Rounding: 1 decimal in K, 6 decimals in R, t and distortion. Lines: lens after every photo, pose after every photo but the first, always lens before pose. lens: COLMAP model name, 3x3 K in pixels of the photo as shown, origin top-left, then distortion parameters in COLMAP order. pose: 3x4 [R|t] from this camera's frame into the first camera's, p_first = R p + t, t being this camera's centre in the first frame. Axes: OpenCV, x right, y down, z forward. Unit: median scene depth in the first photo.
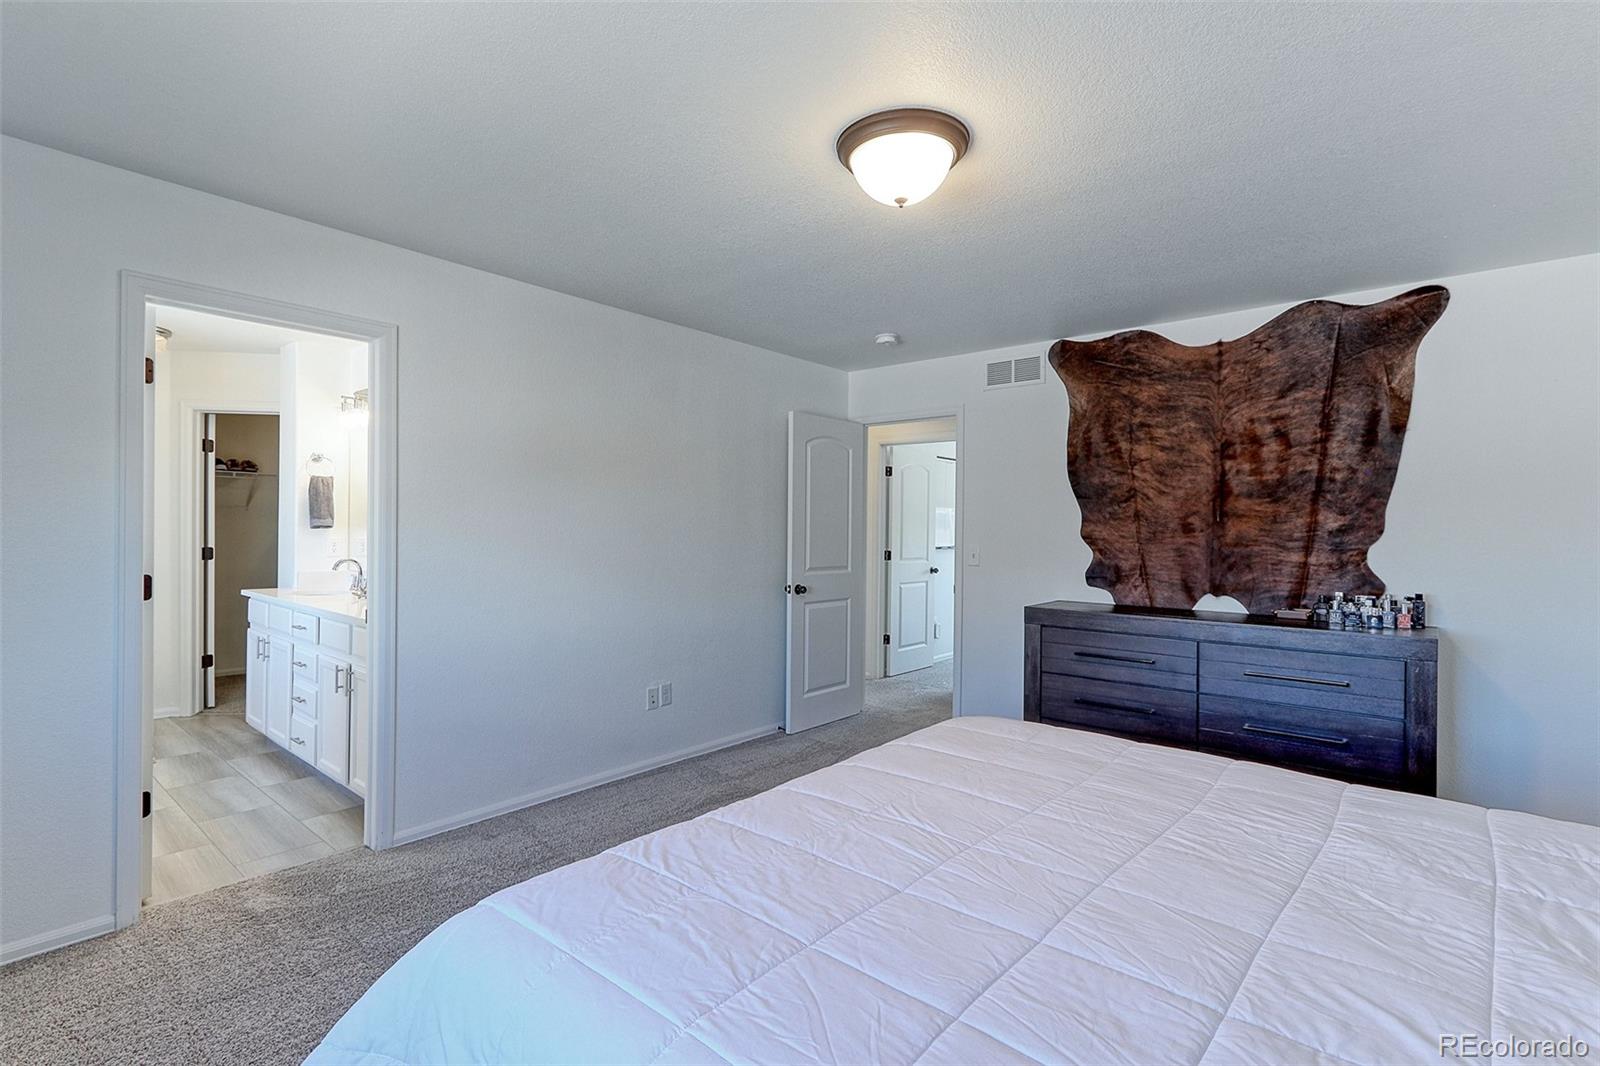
lens RADIAL K [[731.5, 0, 795.6], [0, 731.5, 532.8], [0, 0, 1]] dist [-0.001260, 0.001070]
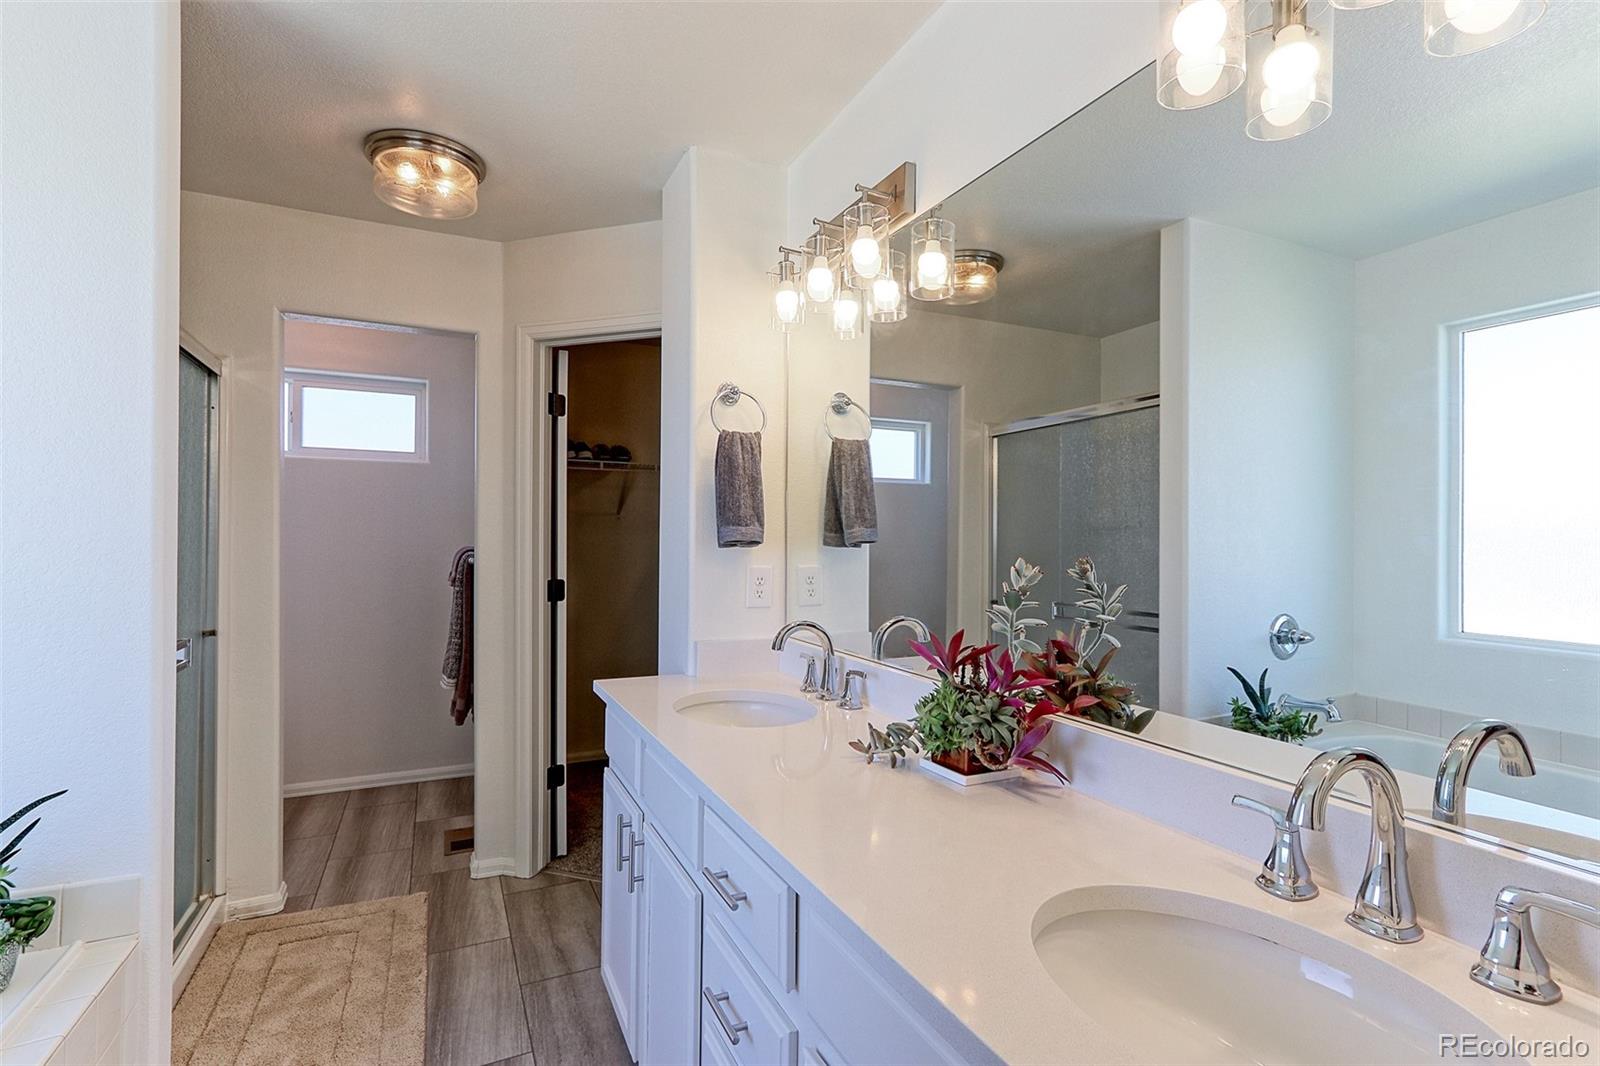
lens RADIAL K [[731.5, 0, 795.6], [0, 731.5, 532.8], [0, 0, 1]] dist [-0.001260, 0.001070]
pose [[0.911700, -0.011752, -0.410688, -0.399001], [0.003373, 0.999771, -0.021121, -0.004534], [0.410843, 0.017871, 0.911531, 0.557350]]
